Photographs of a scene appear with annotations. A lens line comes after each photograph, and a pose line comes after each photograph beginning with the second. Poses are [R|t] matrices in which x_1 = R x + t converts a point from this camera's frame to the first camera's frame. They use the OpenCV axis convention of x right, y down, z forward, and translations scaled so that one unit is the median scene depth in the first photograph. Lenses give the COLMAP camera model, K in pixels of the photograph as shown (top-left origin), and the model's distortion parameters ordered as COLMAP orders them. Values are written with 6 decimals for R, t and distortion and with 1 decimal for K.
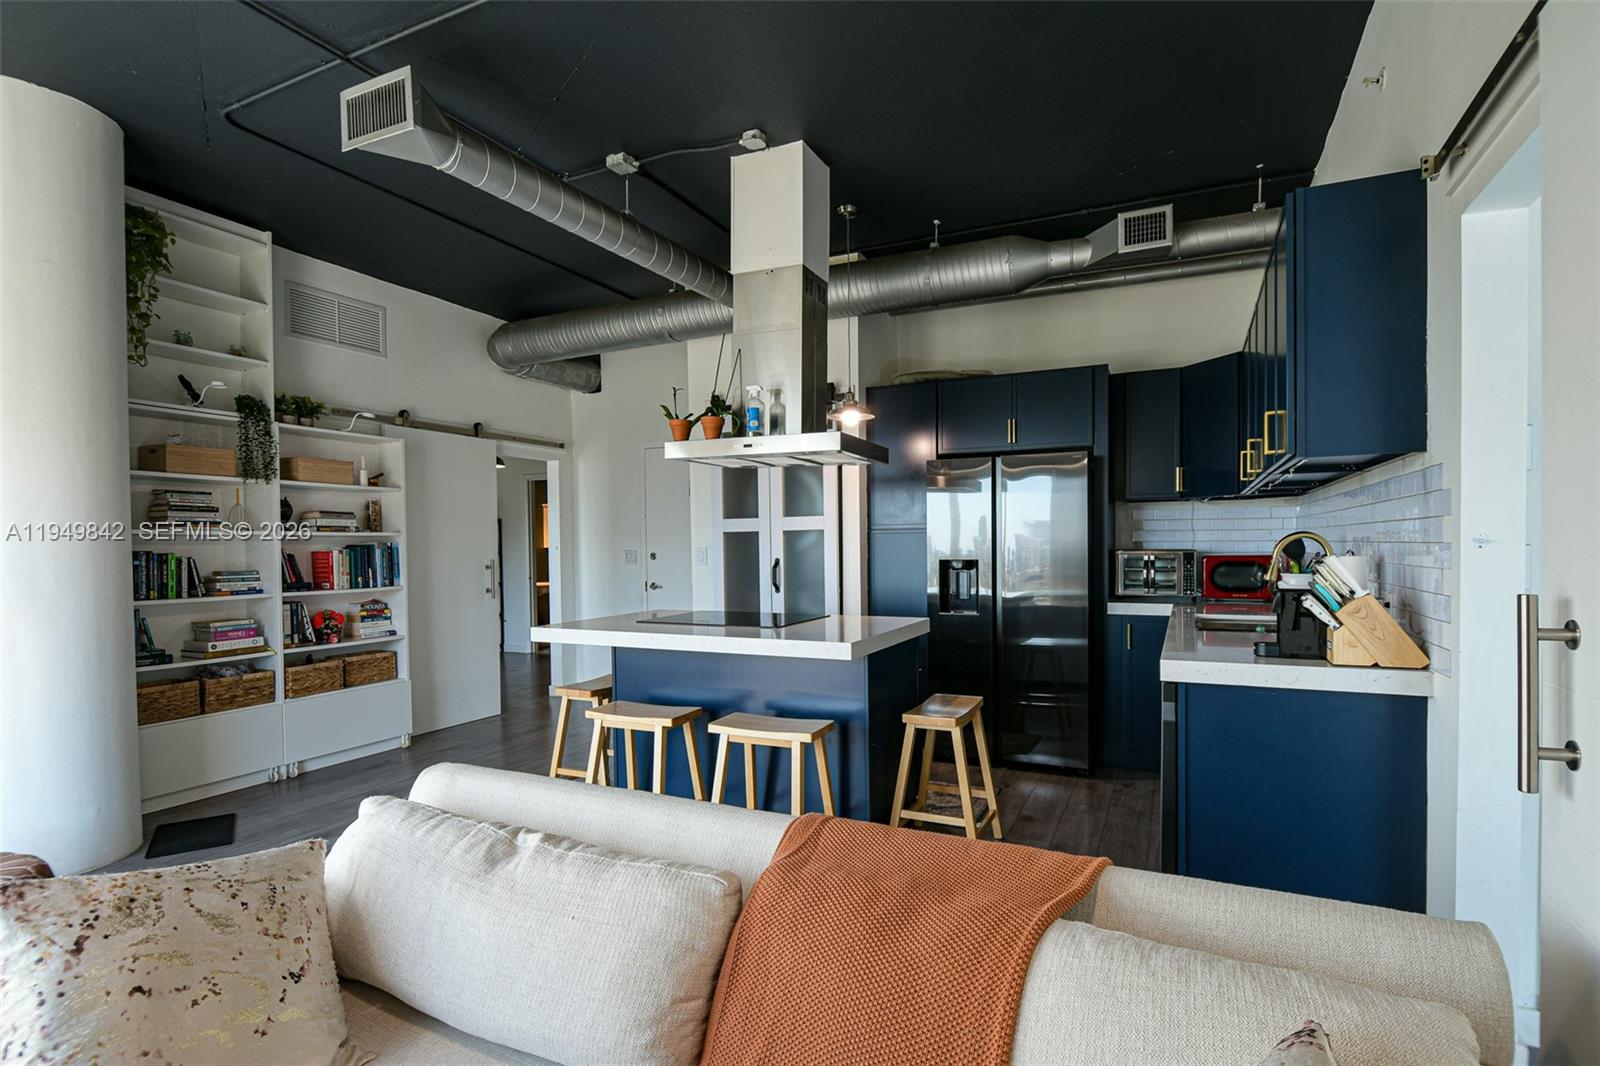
lens RADIAL K [[763.5, 0, 836.6], [0, 763.5, 561.3], [0, 0, 1]] dist [0.000231, -0.015770]
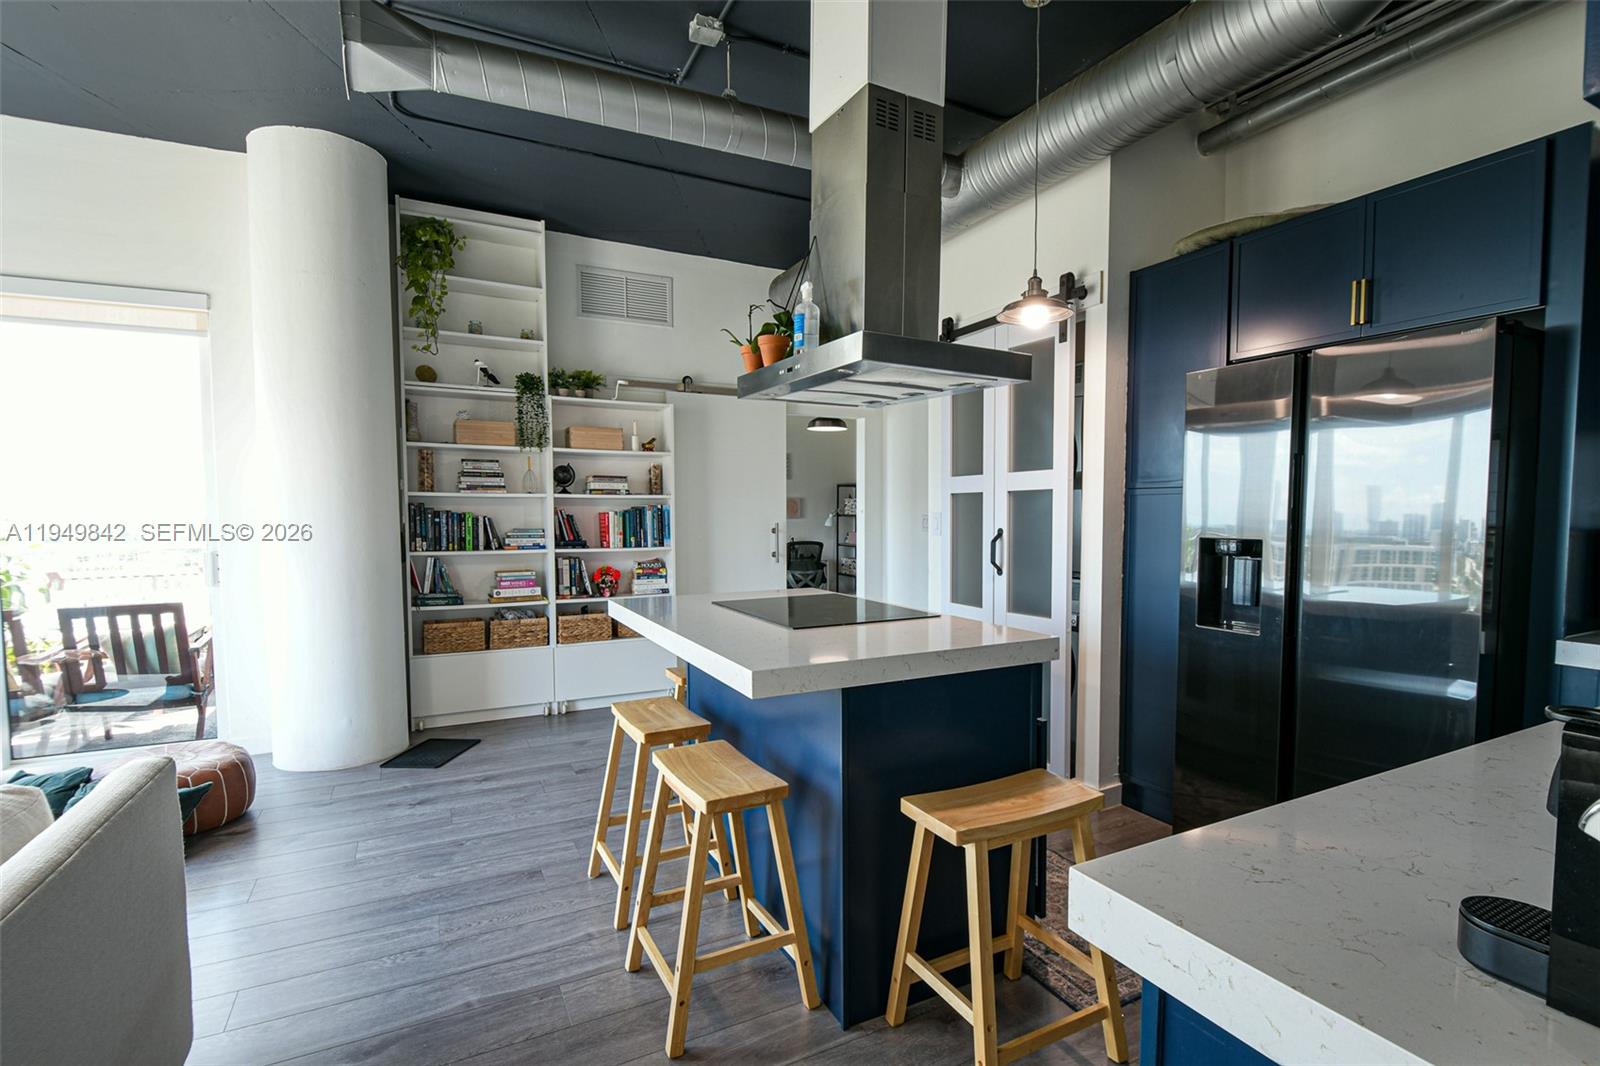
lens RADIAL K [[763.5, 0, 836.6], [0, 763.5, 561.3], [0, 0, 1]] dist [0.000231, -0.015770]
pose [[0.795715, 0.049482, -0.603646, 0.276946], [-0.021906, 0.998356, 0.052961, -0.009216], [0.605275, -0.028918, 0.795491, 0.355803]]
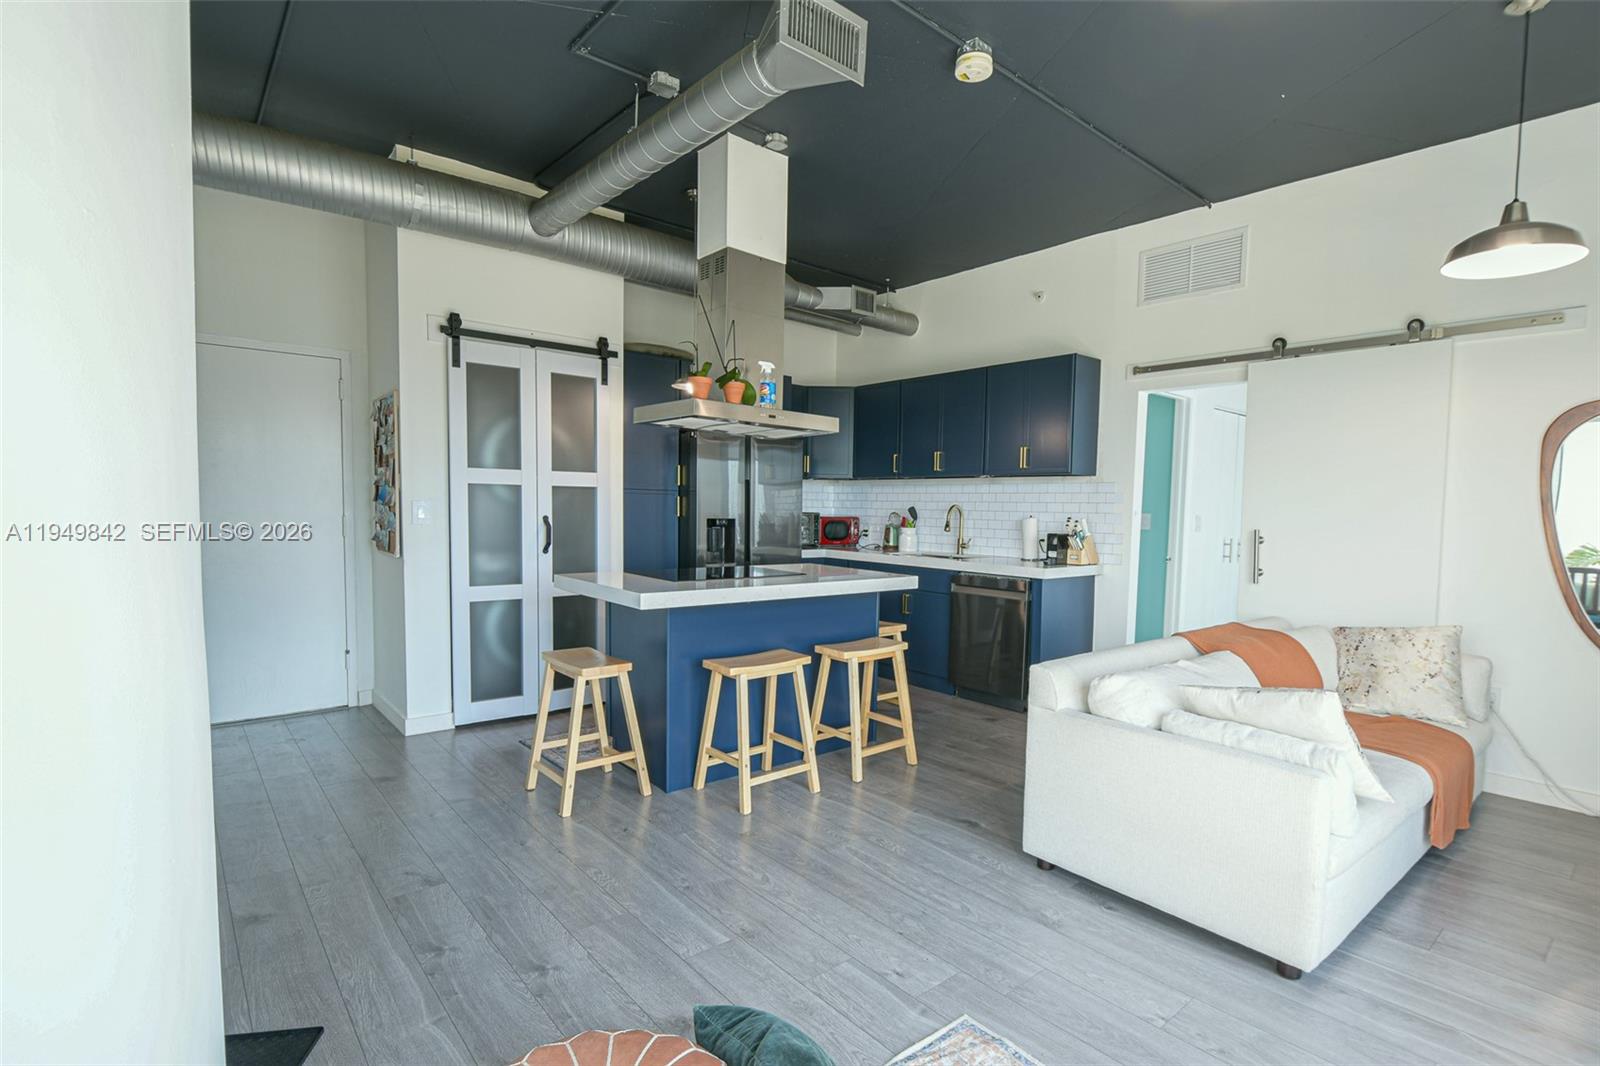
lens RADIAL K [[763.5, 0, 836.6], [0, 763.5, 561.3], [0, 0, 1]] dist [0.000231, -0.015770]
pose [[0.414208, -0.045061, 0.909066, -0.868854], [-0.002844, 0.998705, 0.050800, 0.003803], [-0.910178, -0.023627, 0.413543, 0.344063]]
